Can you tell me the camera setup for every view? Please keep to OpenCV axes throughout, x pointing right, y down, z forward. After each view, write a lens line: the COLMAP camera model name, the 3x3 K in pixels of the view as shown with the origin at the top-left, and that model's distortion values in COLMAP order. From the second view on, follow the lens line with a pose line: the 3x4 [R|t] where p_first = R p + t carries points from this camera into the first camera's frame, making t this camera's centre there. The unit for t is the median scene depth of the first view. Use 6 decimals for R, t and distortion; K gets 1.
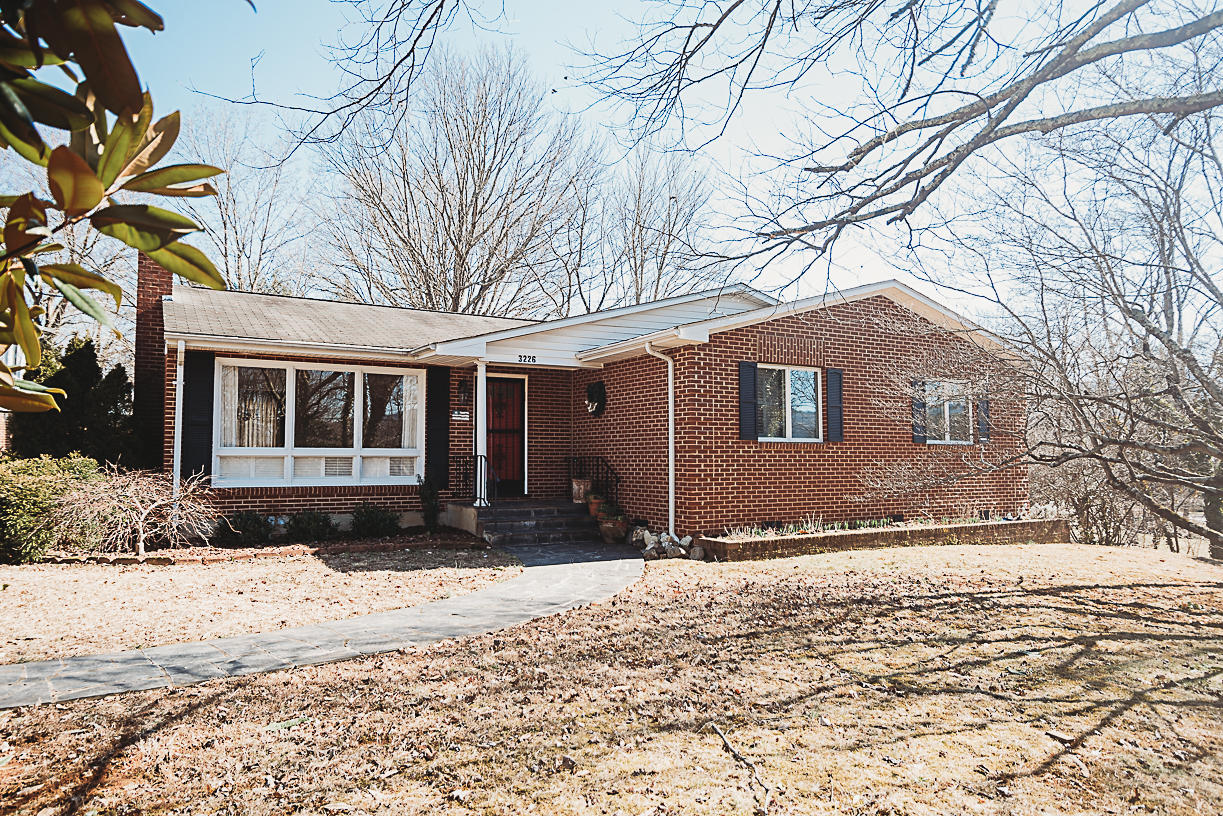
lens RADIAL K [[841.9, 0, 566.8], [0, 841.9, 403.9], [0, 0, 1]] dist [0.007631, 0.002189]
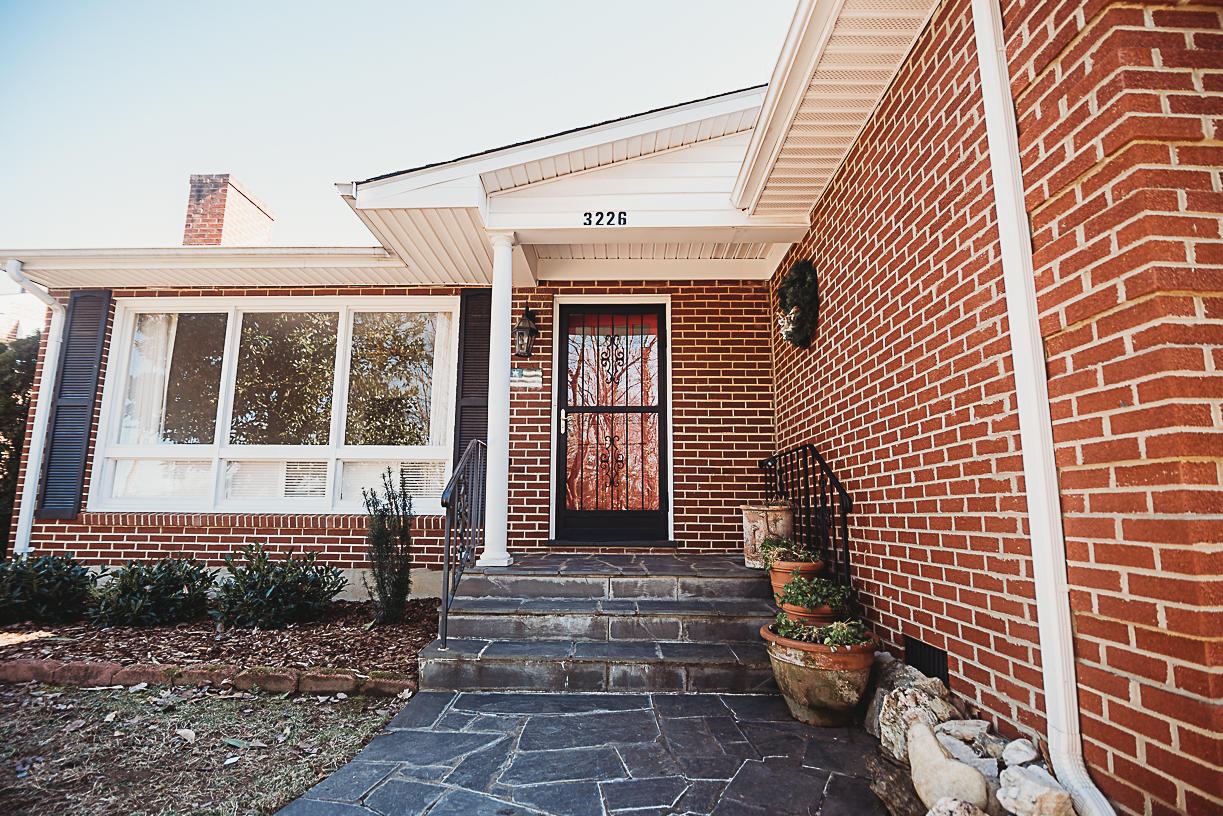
lens RADIAL K [[598.3, 0, 611.5], [0, 598.3, 408.0], [0, 0, 1]] dist [-0.022317, -0.000309]
pose [[0.877174, -0.076164, -0.474094, 0.094703], [0.021673, 0.992614, -0.119366, 0.080178], [0.479684, 0.094430, 0.872346, 0.759883]]
